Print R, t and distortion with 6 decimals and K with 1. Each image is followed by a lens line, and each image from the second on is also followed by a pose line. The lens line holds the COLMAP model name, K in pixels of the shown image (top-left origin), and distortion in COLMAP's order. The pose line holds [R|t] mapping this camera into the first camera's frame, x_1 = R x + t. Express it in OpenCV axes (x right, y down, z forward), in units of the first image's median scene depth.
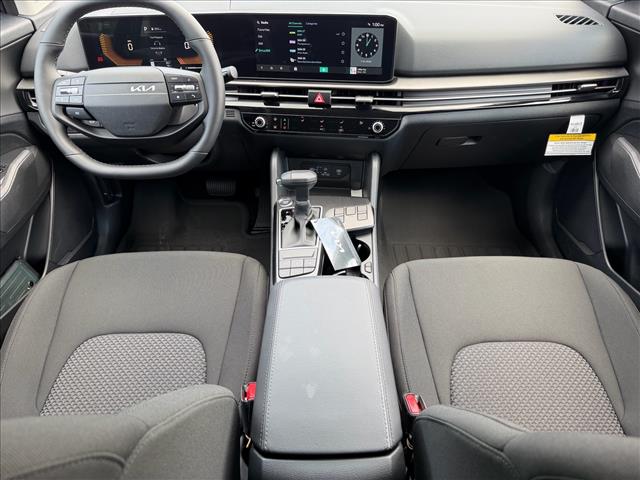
lens RADIAL K [[456.2, 0, 321.9], [0, 456.2, 255.4], [0, 0, 1]] dist [0.025862, -0.033849]
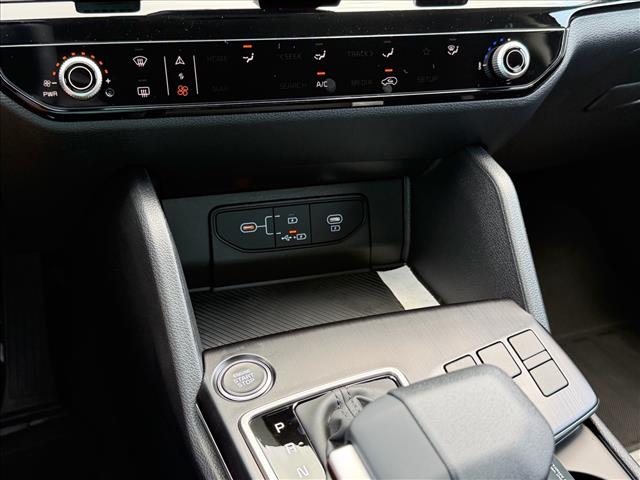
lens RADIAL K [[759.0, 0, 320.1], [0, 759.0, 244.2], [0, 0, 1]] dist [0.096850, 0.000000]
pose [[0.916215, -0.157680, 0.368358, -0.191593], [0.194412, 0.978792, -0.064574, -0.159718], [-0.350364, 0.130777, 0.927439, 0.613851]]
